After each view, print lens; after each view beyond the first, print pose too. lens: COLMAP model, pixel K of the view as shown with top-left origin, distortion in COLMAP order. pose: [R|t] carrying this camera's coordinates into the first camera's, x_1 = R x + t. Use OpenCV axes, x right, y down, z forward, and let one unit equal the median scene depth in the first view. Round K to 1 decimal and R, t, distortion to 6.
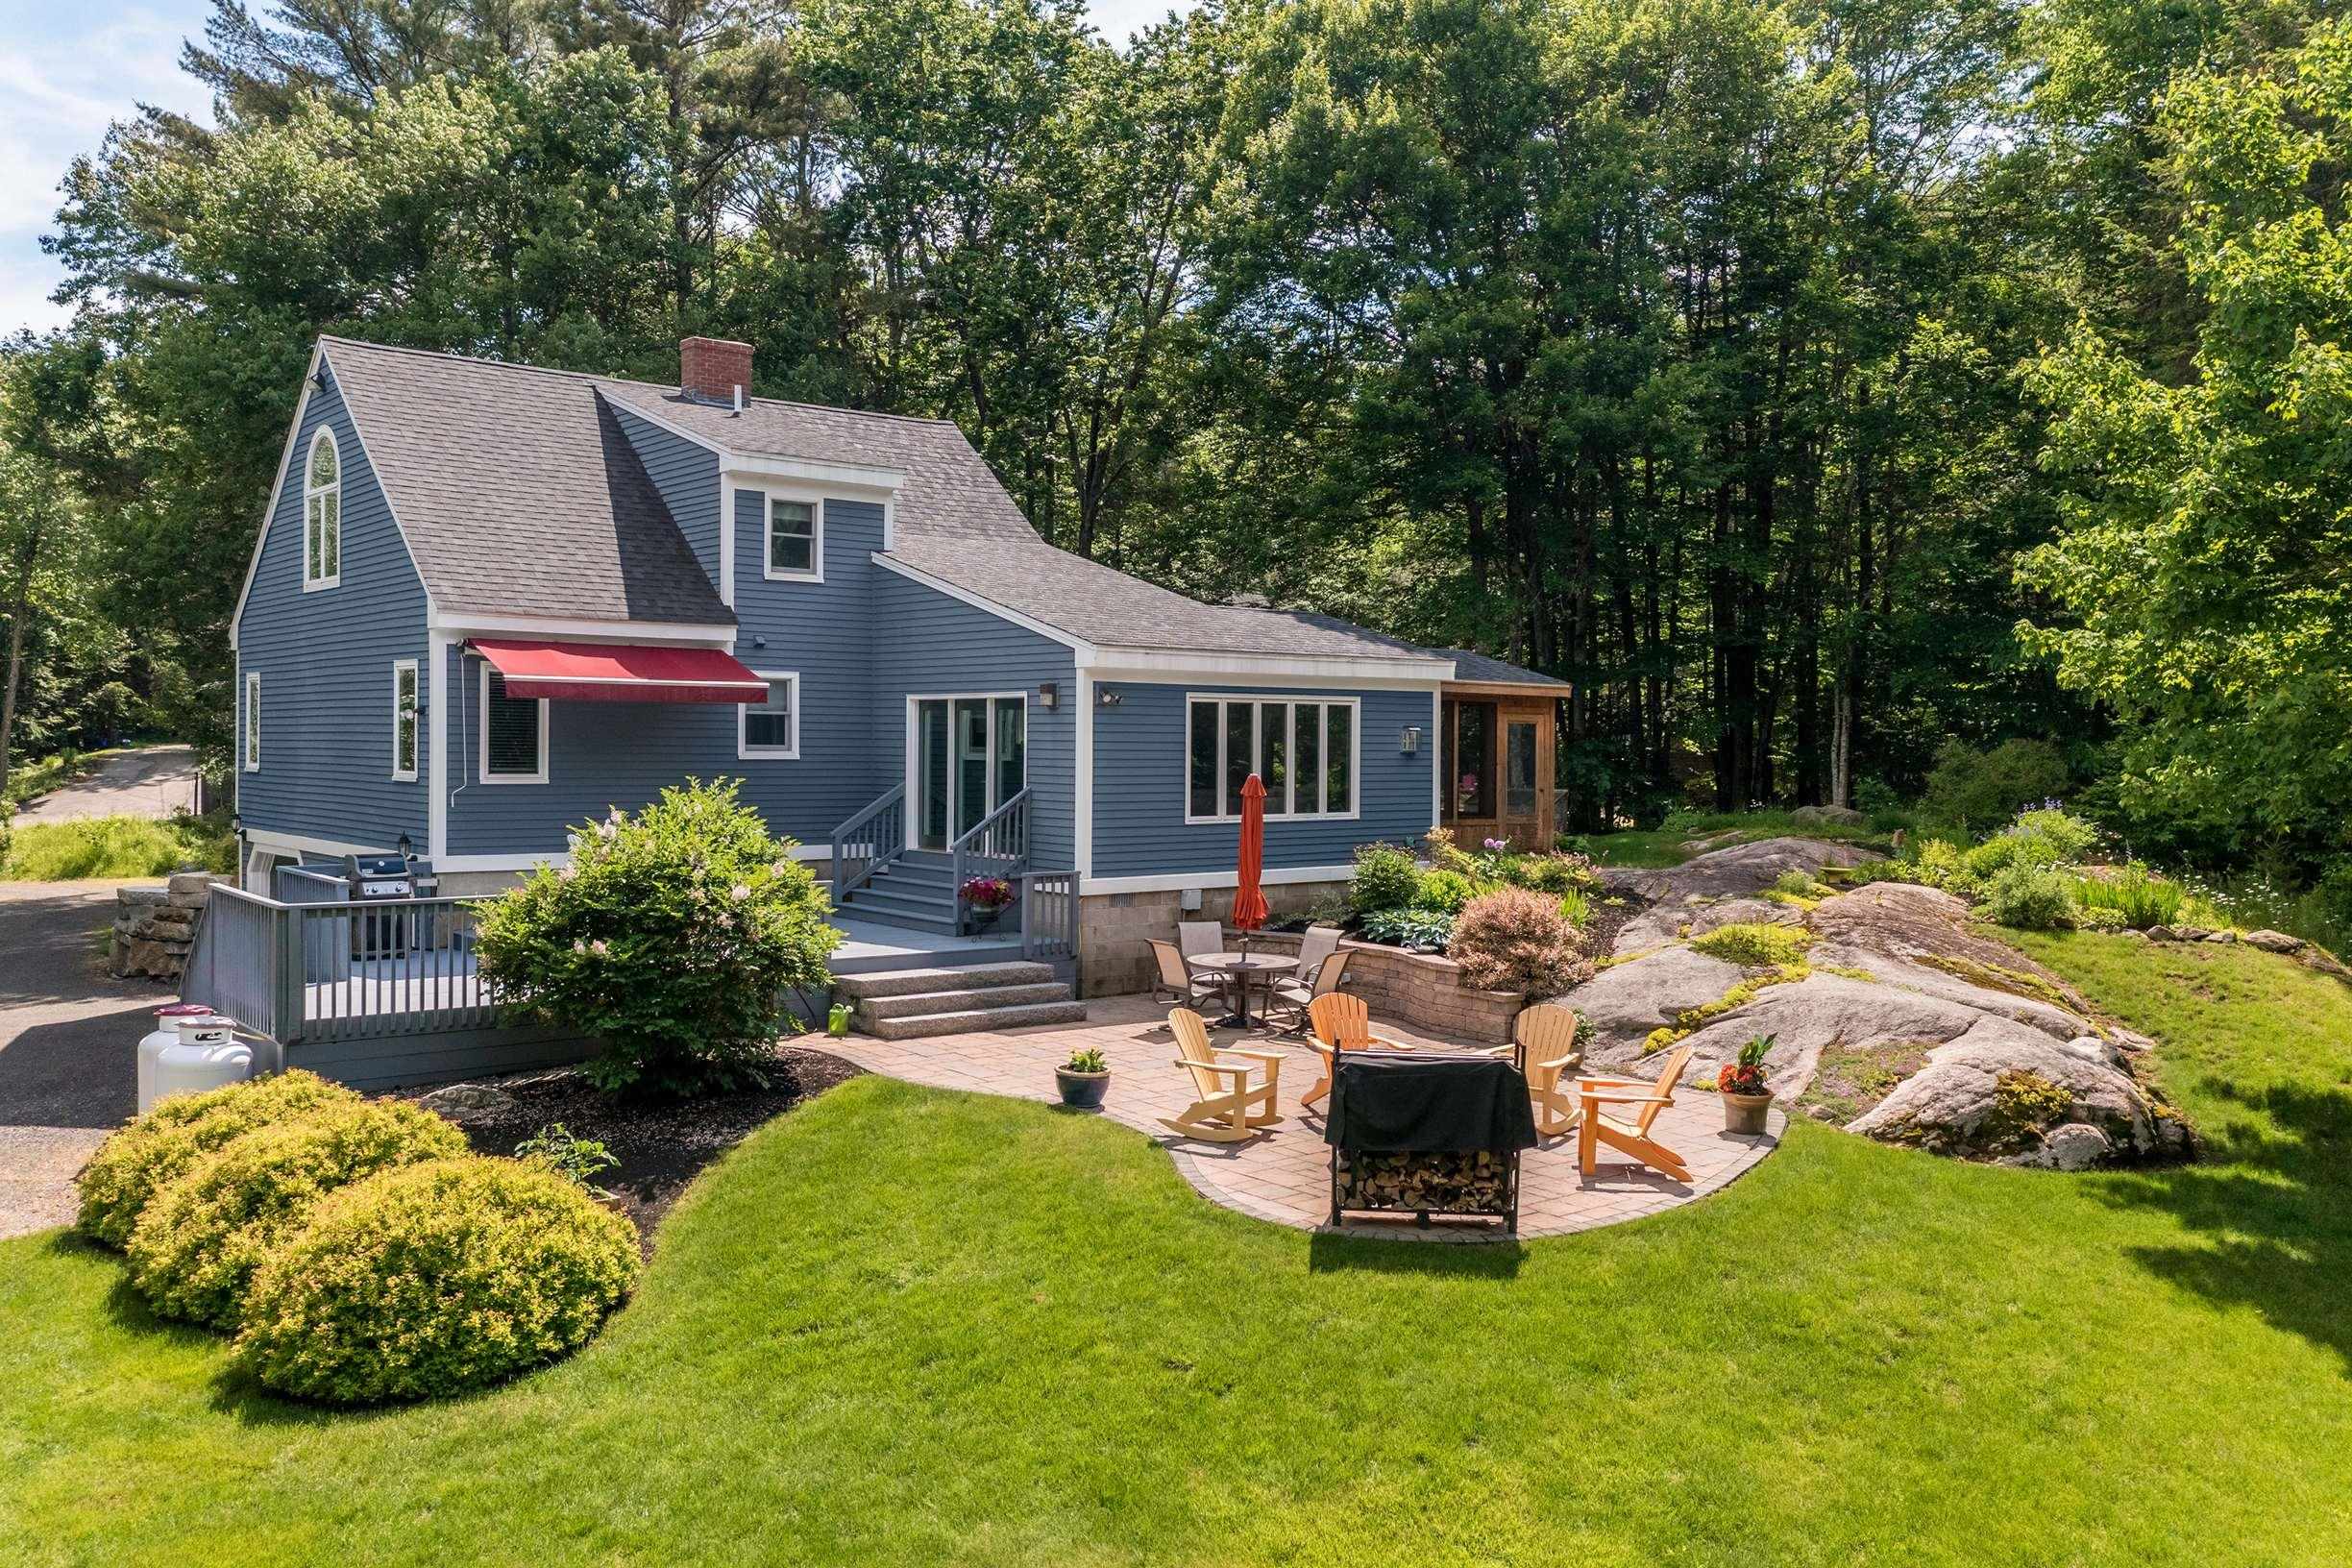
lens RADIAL K [[1872.4, 0, 1176.0], [0, 1872.4, 744.7], [0, 0, 1]] dist [0.001440, 0.004164]
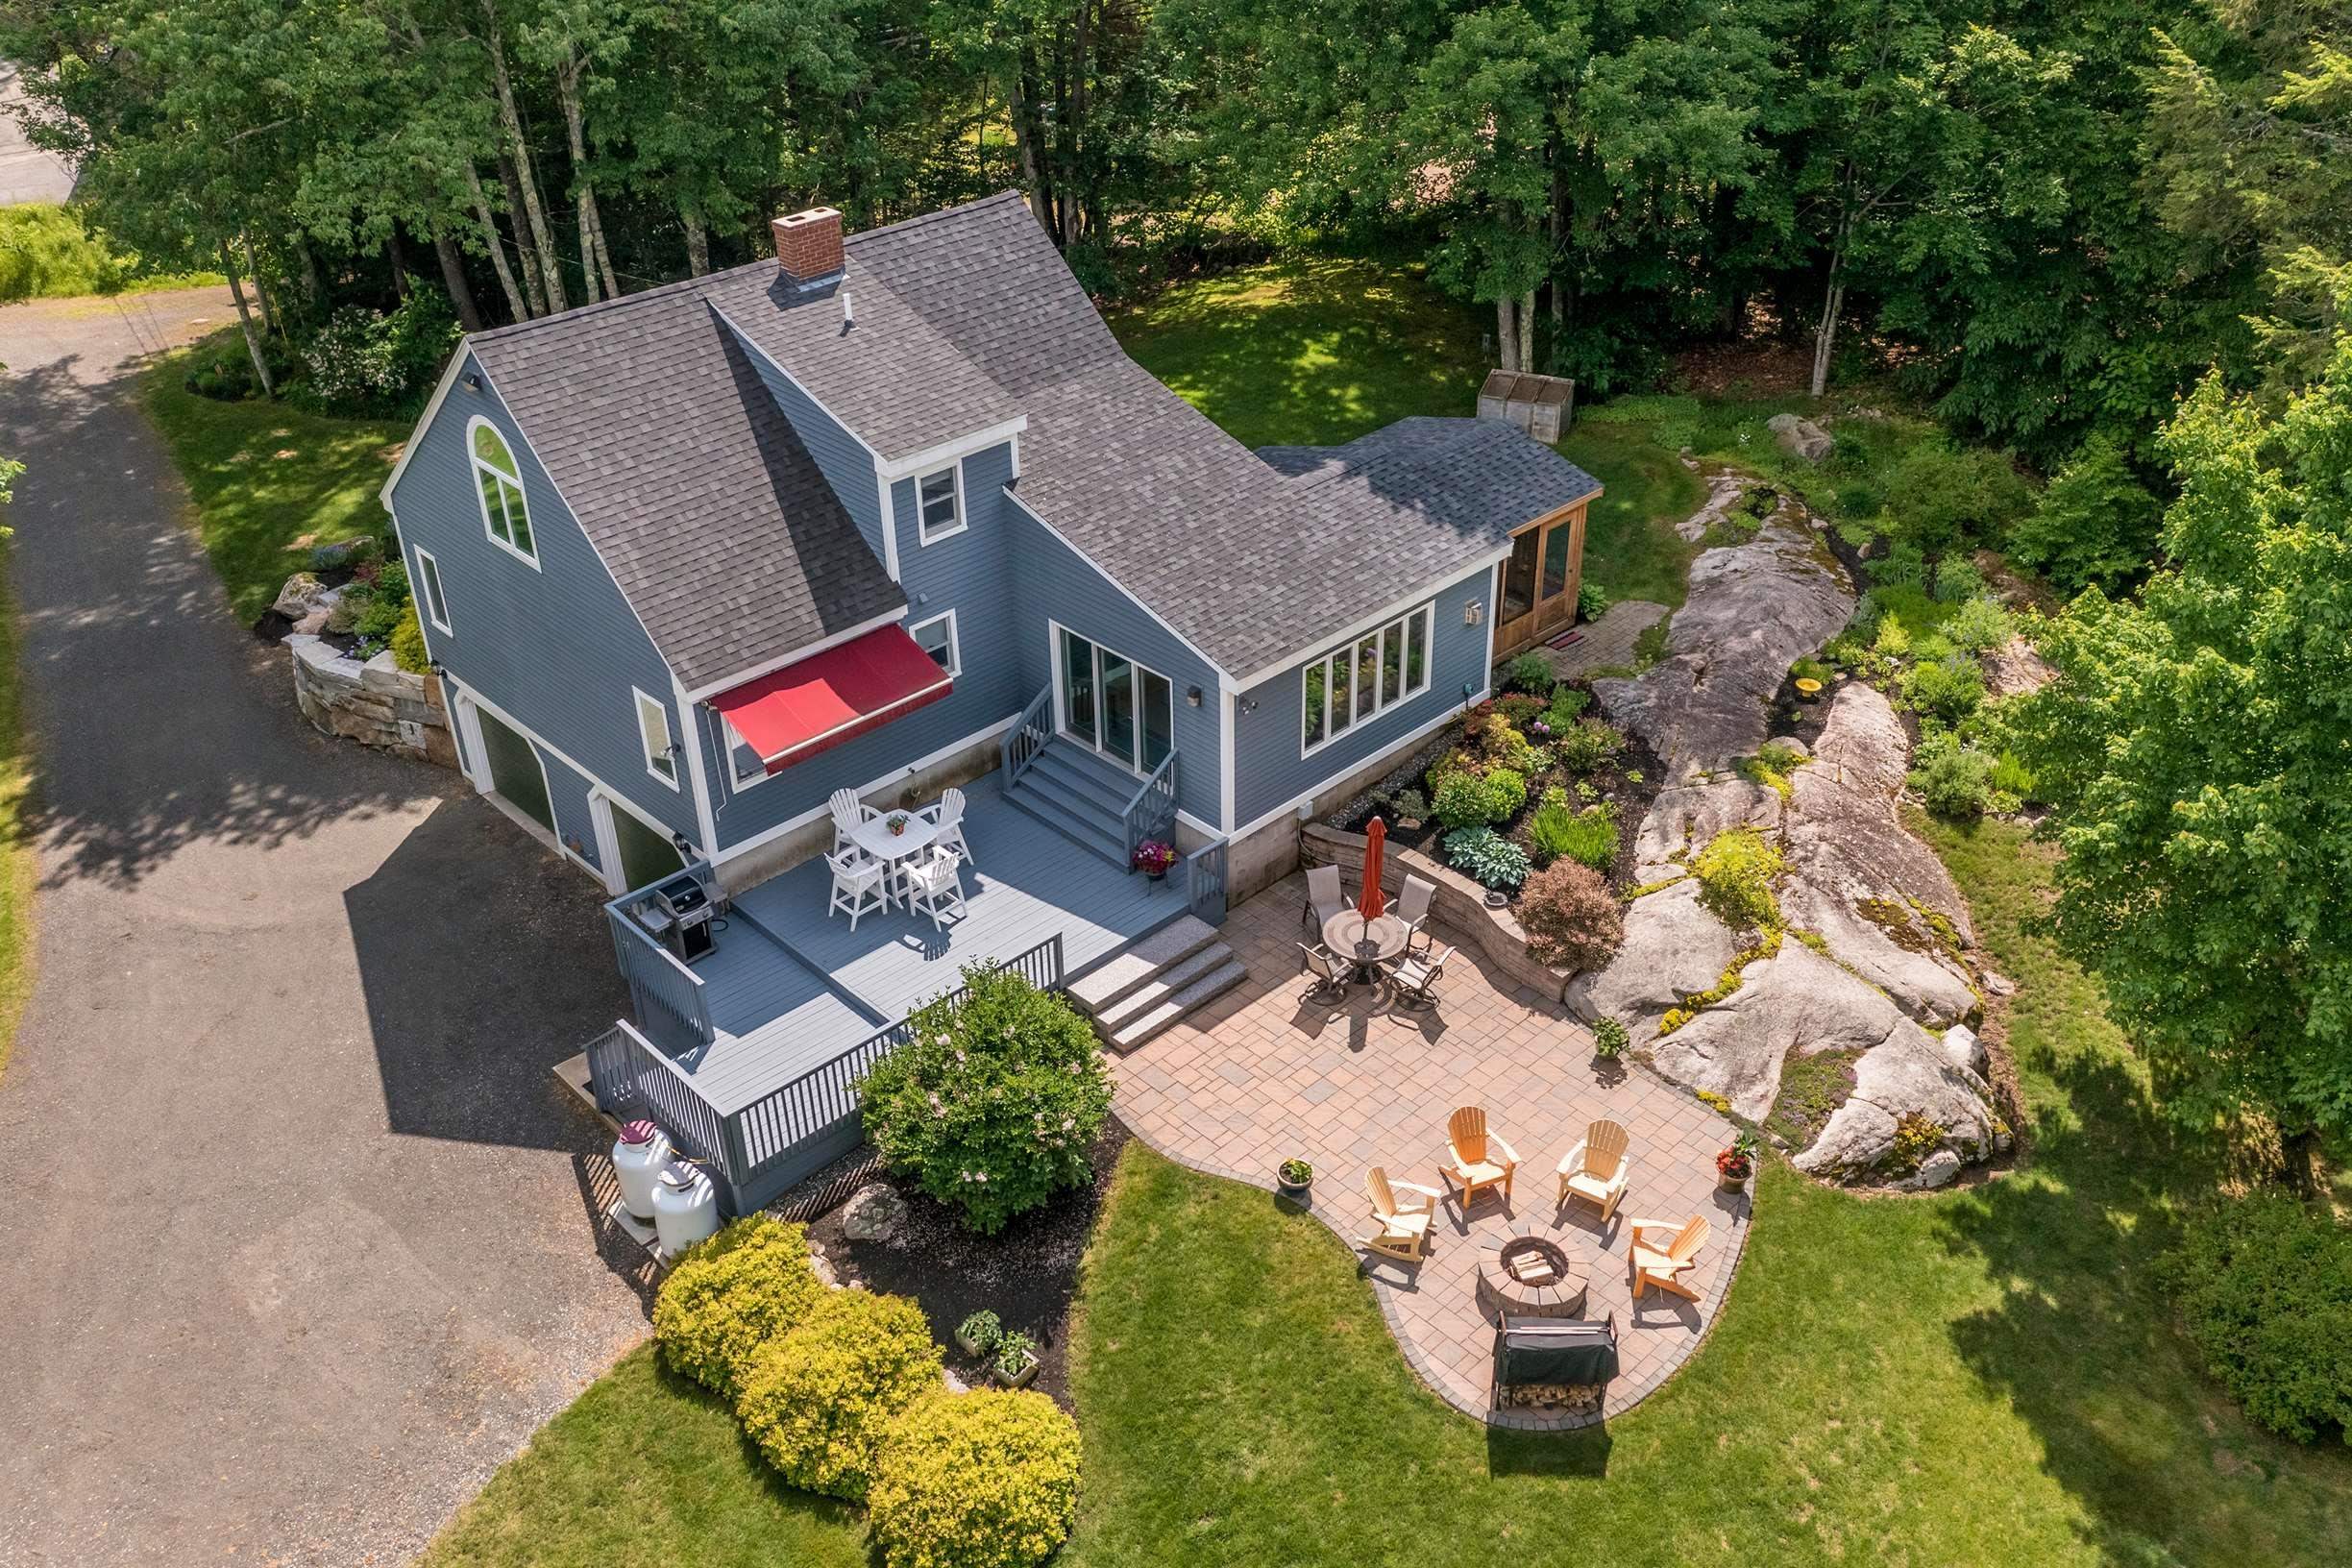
lens RADIAL K [[1957.9, 0, 1220.5], [0, 1957.9, 784.2], [0, 0, 1]] dist [0.005401, 0.004735]
pose [[0.996145, -0.059553, 0.064402, -0.142728], [0.016161, 0.846242, 0.532554, -0.682633], [-0.086215, -0.529461, 0.843942, -0.103409]]
